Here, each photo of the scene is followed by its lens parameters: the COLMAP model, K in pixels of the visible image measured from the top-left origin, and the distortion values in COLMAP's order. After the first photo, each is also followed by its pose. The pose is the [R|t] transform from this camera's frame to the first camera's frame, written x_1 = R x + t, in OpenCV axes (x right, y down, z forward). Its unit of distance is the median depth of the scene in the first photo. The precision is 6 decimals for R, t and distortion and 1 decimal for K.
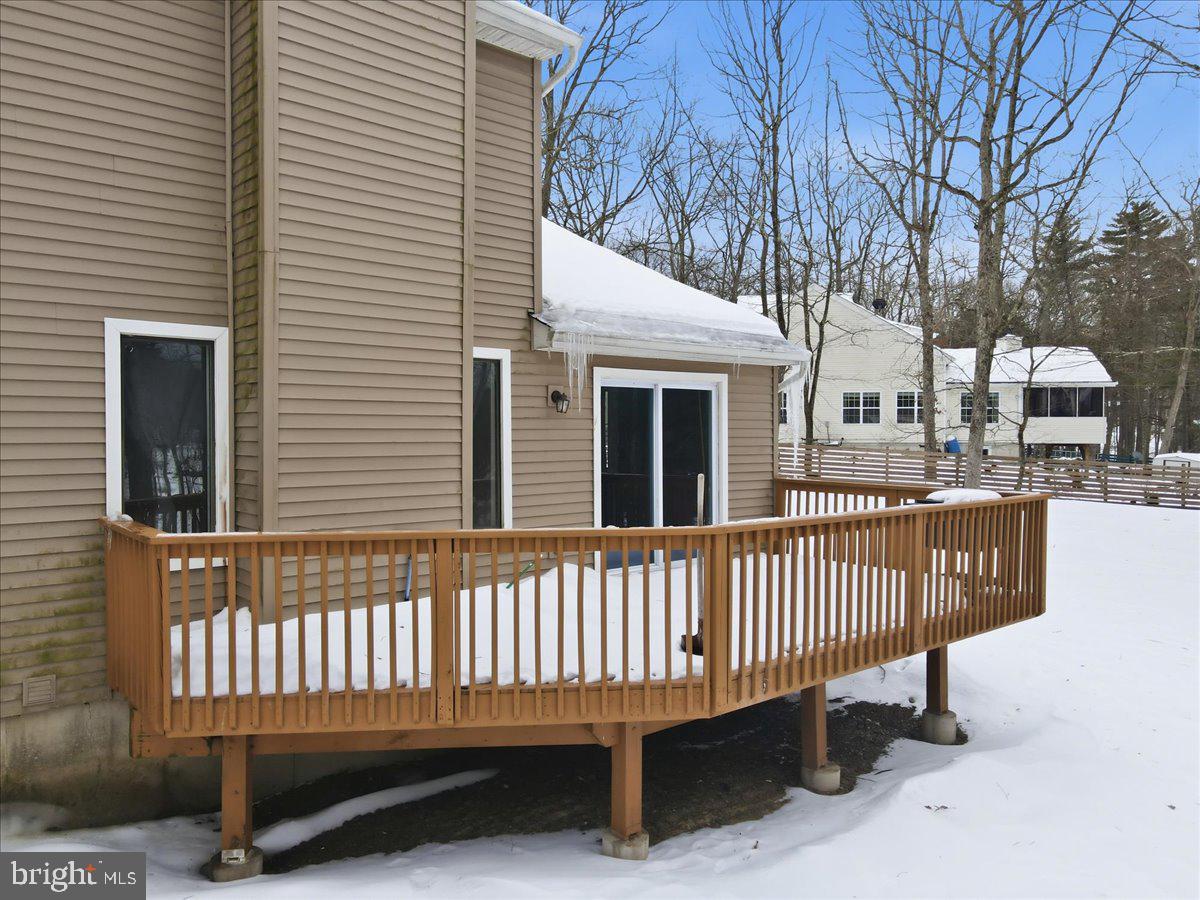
lens RADIAL K [[879.7, 0, 600.0], [0, 879.7, 450.0], [0, 0, 1]] dist [0.001837, 0.031798]
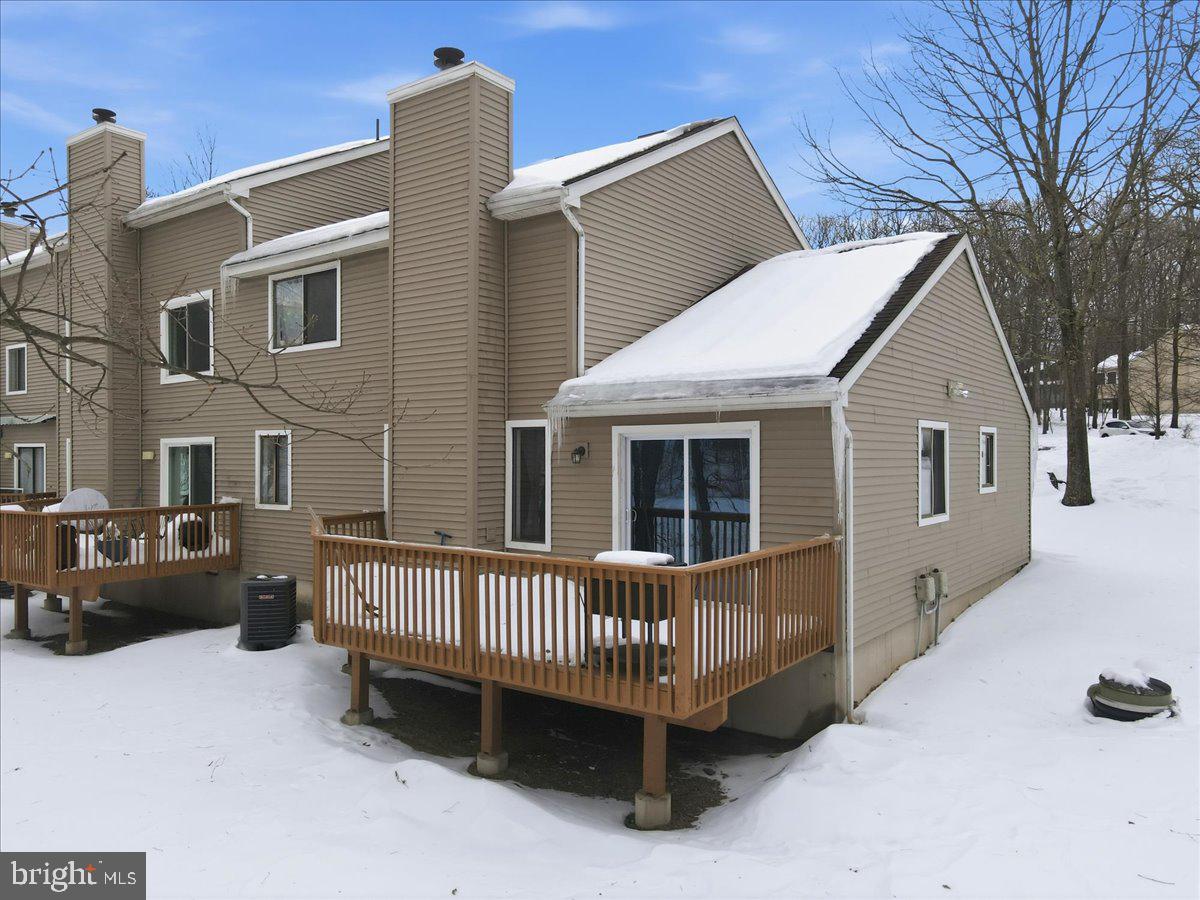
lens RADIAL K [[879.7, 0, 600.0], [0, 879.7, 450.0], [0, 0, 1]] dist [0.001837, 0.031798]
pose [[0.216307, -0.004066, -0.976317, 1.278381], [-0.016049, 0.999841, -0.007719, -0.052740], [0.976193, 0.017339, 0.216208, 0.748227]]
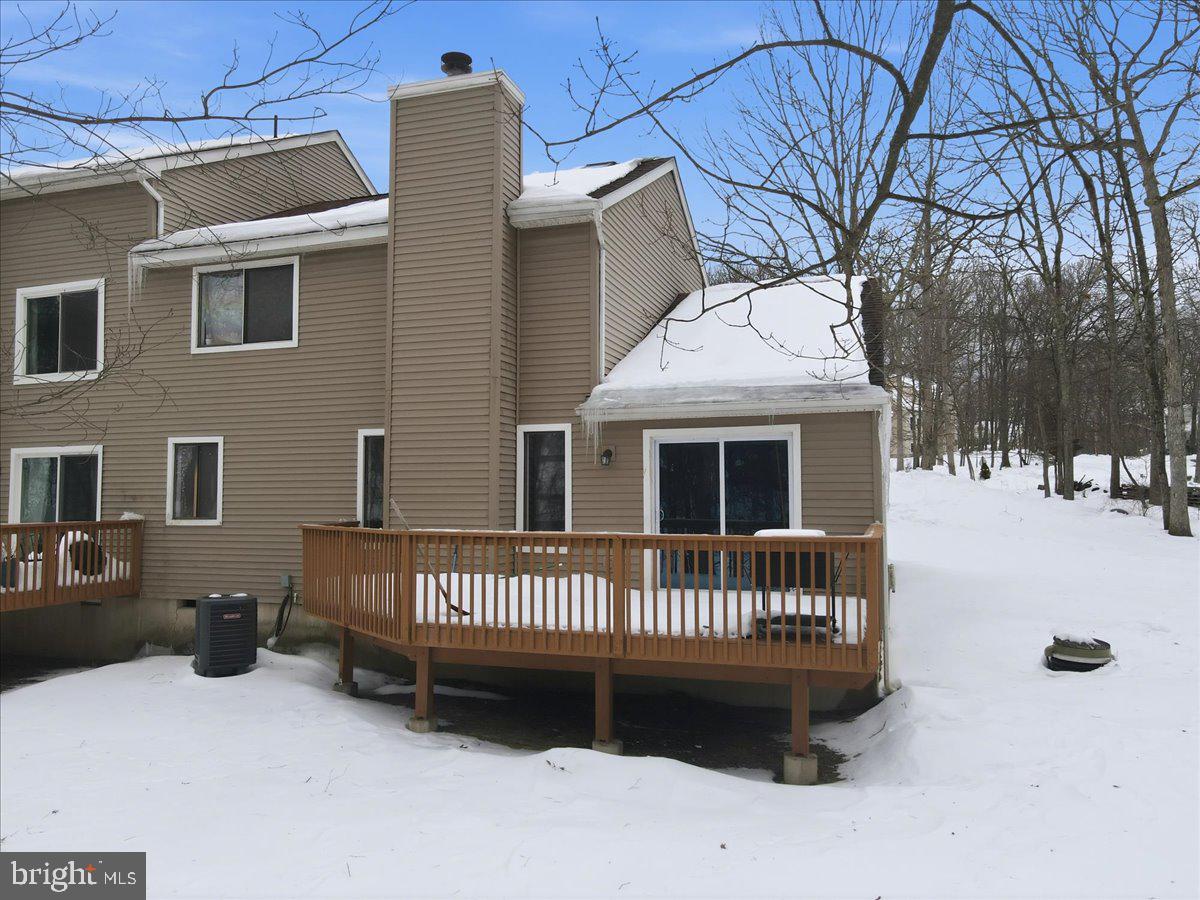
lens RADIAL K [[879.7, 0, 600.0], [0, 879.7, 450.0], [0, 0, 1]] dist [0.001837, 0.031798]
pose [[0.509853, -0.047043, -0.858974, 1.146140], [-0.013813, 0.997927, -0.062852, 0.020808], [0.860150, 0.043910, 0.508147, 0.290175]]
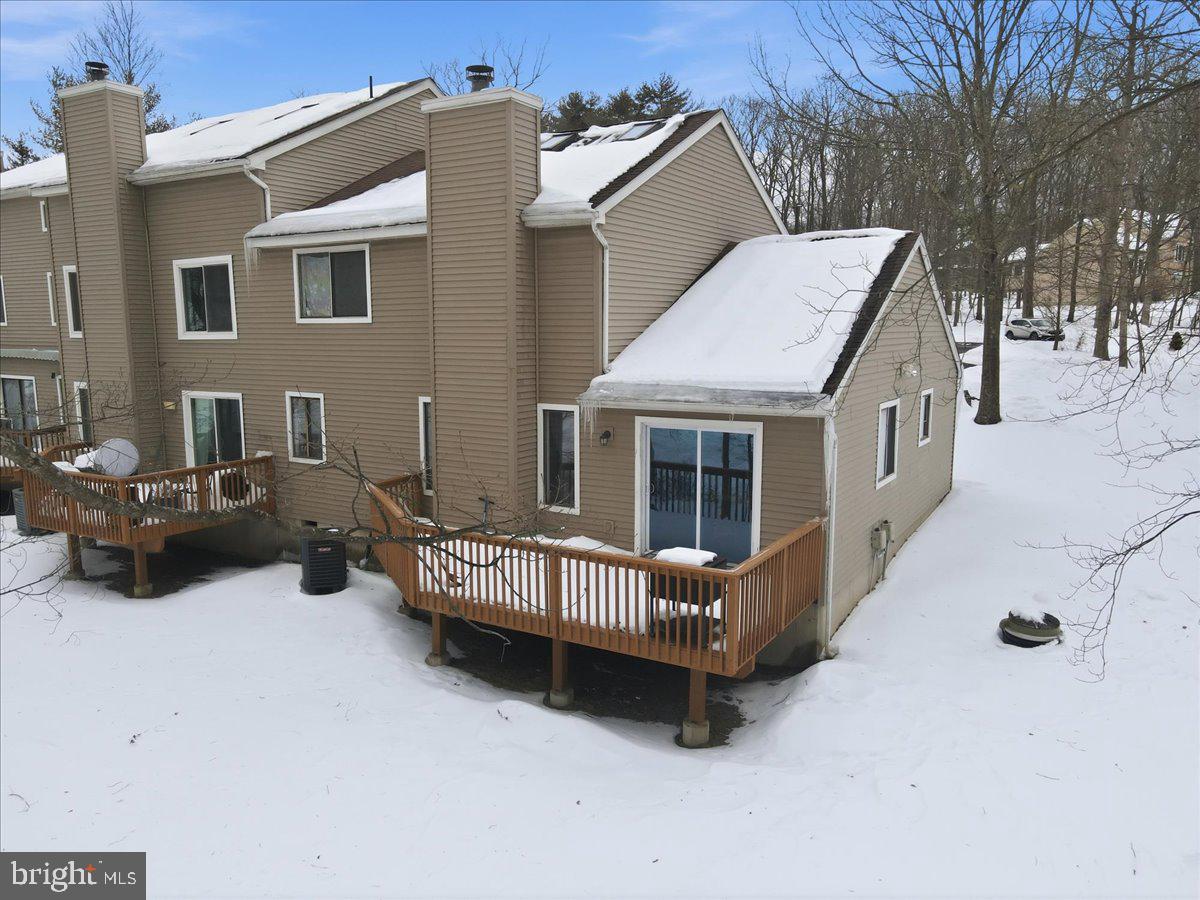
lens RADIAL K [[879.7, 0, 600.0], [0, 879.7, 450.0], [0, 0, 1]] dist [0.001837, 0.031798]
pose [[0.305761, 0.133375, -0.942720, 1.478615], [-0.016071, 0.990722, 0.134953, -0.251560], [0.951973, -0.026113, 0.305067, 0.504527]]
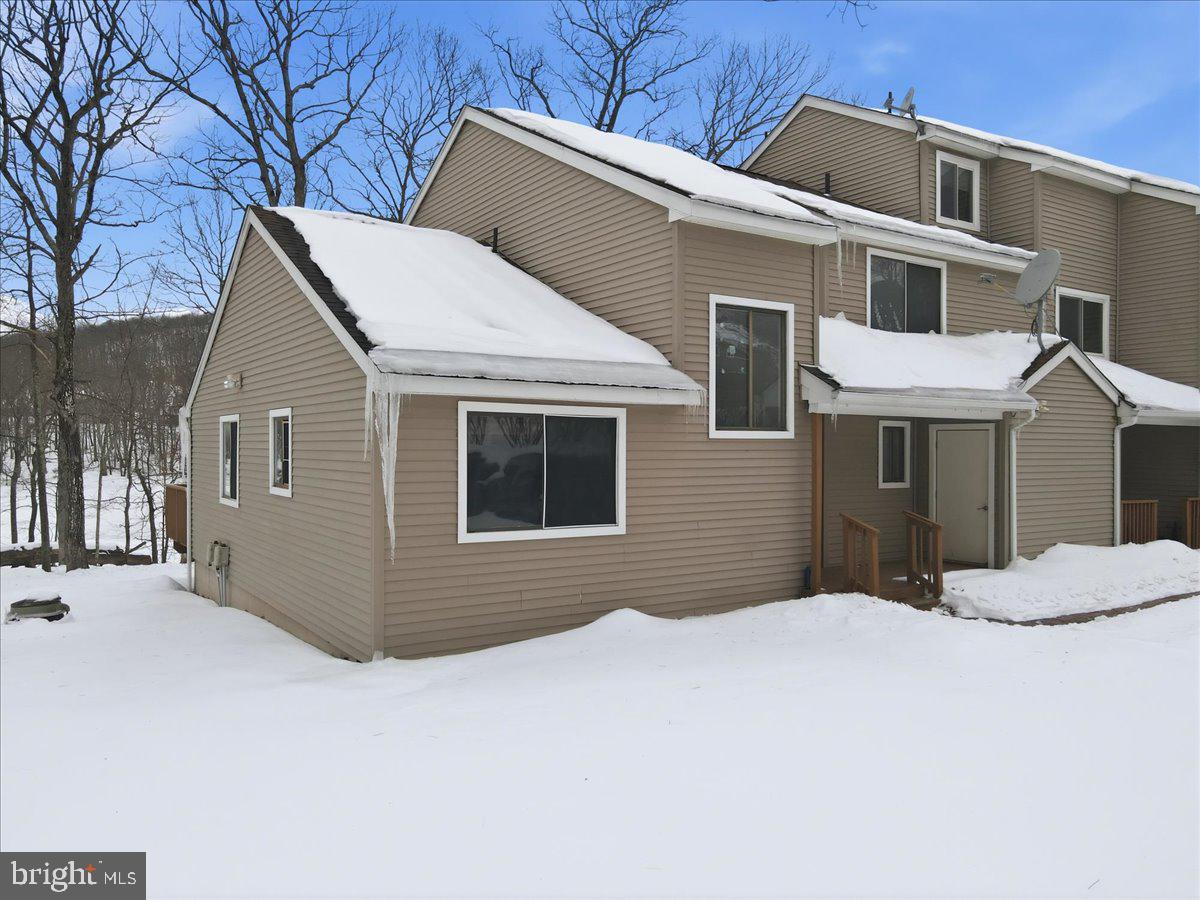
lens RADIAL K [[879.7, 0, 600.0], [0, 879.7, 450.0], [0, 0, 1]] dist [0.001837, 0.031798]
pose [[0.991020, 0.004383, -0.133645, -0.373399], [-0.007278, 0.999749, -0.021187, -0.345893], [0.133518, 0.021969, 0.990803, -0.555583]]
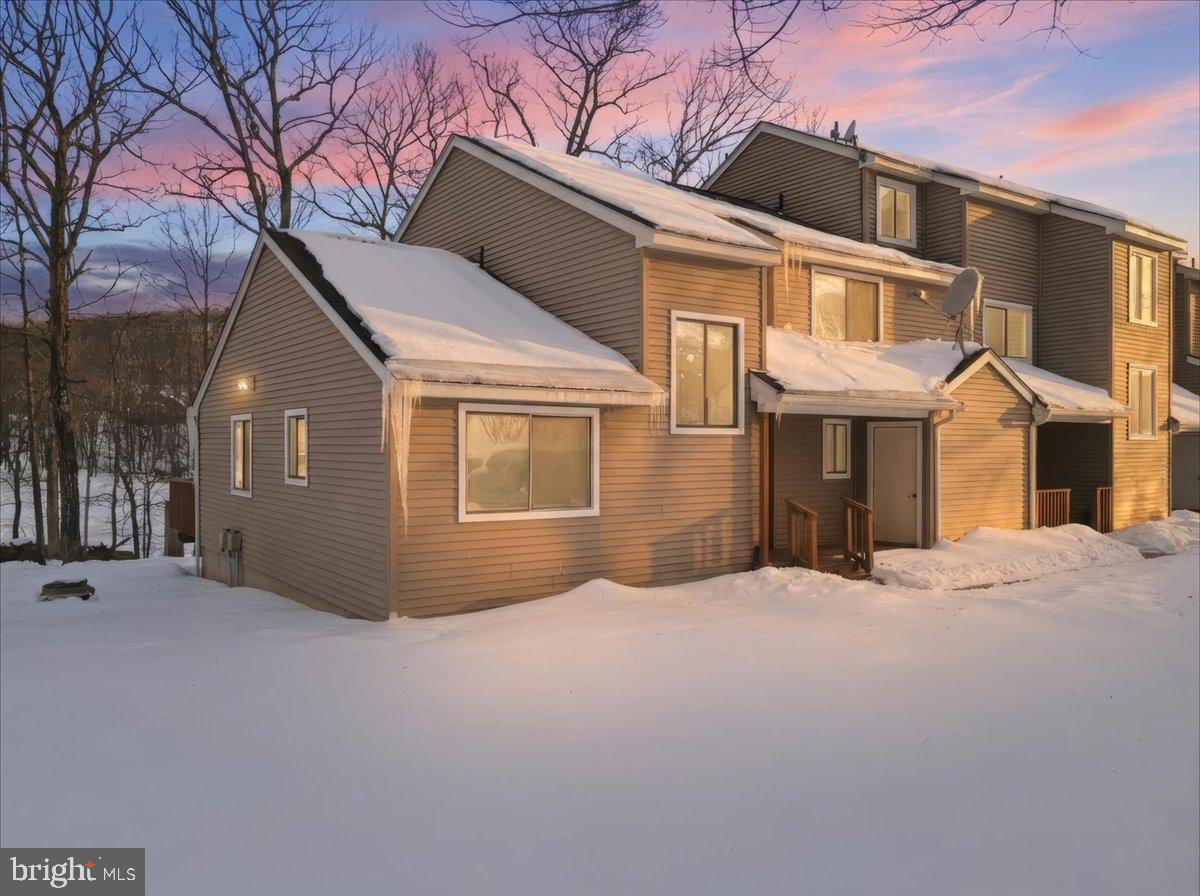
lens RADIAL K [[879.7, 0, 600.0], [0, 879.7, 448.0], [0, 0, 1]] dist [0.001837, 0.031798]
pose [[0.994755, 0.002553, -0.102258, -0.354283], [-0.004740, 0.999765, -0.021153, -0.335602], [0.102180, 0.021527, 0.994533, -0.757447]]
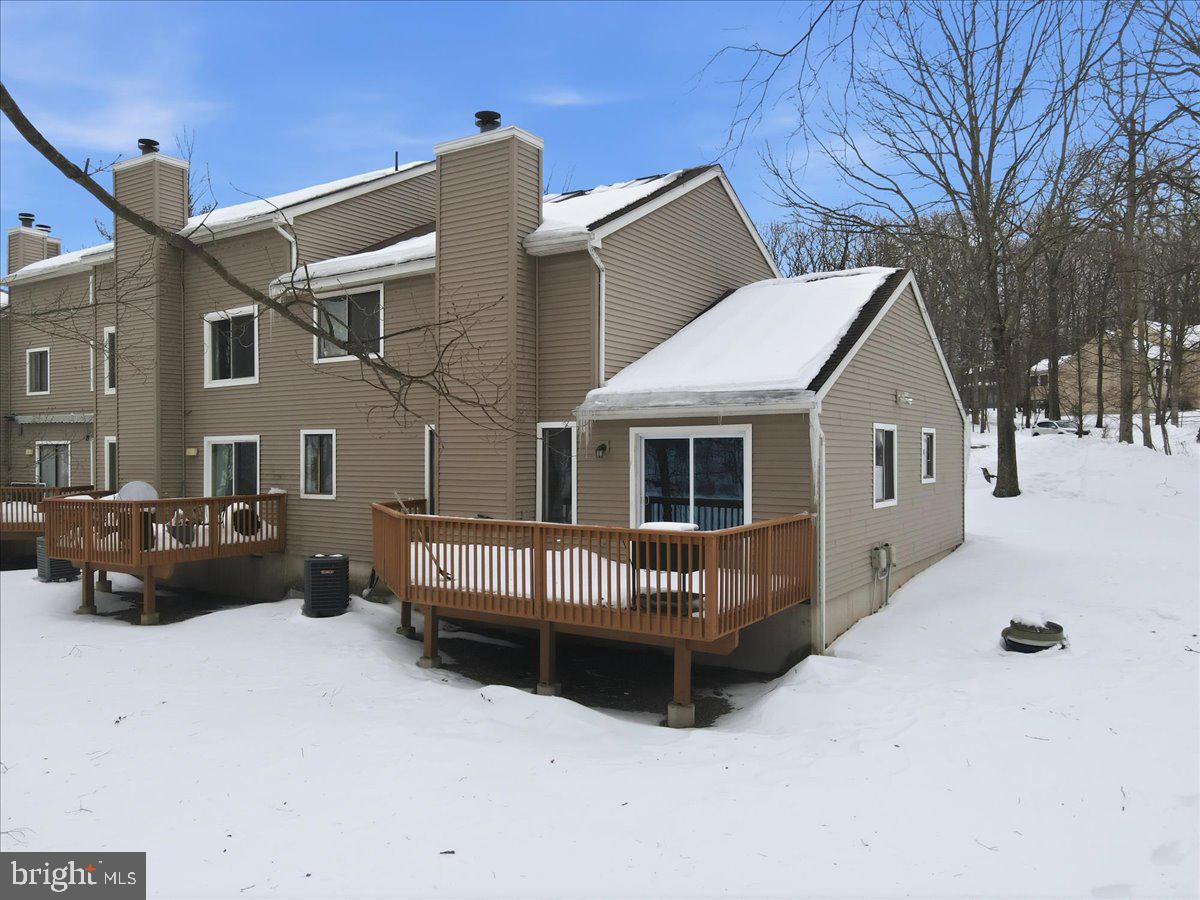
lens RADIAL K [[879.7, 0, 600.0], [0, 879.7, 450.0], [0, 0, 1]] dist [0.001837, 0.031798]
pose [[0.269913, -0.001640, -0.962883, 1.543360], [-0.016359, 0.999846, -0.006289, -0.046328], [0.962746, 0.017449, 0.269845, 0.560383]]
